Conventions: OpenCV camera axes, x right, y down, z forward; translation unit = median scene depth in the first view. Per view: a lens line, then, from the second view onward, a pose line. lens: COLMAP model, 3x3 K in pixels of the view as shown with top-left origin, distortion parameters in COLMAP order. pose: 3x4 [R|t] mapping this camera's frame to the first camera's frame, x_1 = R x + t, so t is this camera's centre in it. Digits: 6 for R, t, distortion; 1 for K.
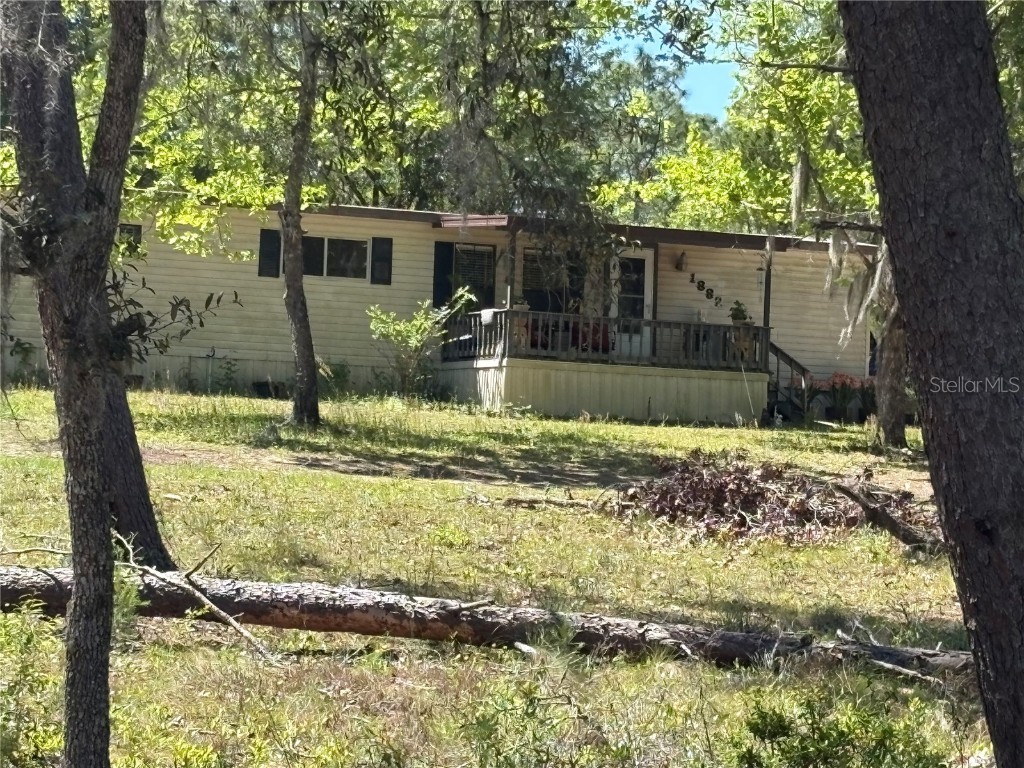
lens RADIAL K [[4028.3, 0, 512.0], [0, 4028.3, 384.0], [0, 0, 1]] dist [0.004555, -0.200981]
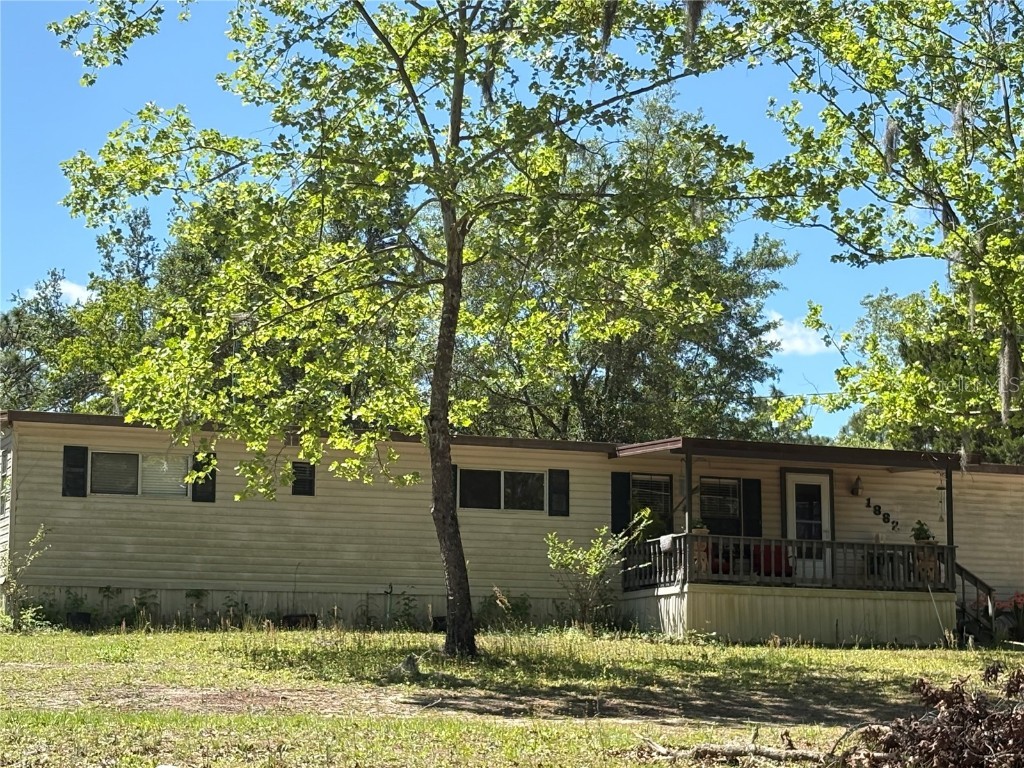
lens RADIAL K [[2023.8, 0, 512.0], [0, 2023.8, 384.0], [0, 0, 1]] dist [0.067996, 0.096683]
pose [[0.995638, -0.041447, -0.083595, -0.000664], [0.030184, 0.990822, -0.131762, 0.008986], [0.088289, 0.128664, 0.987750, 0.504414]]
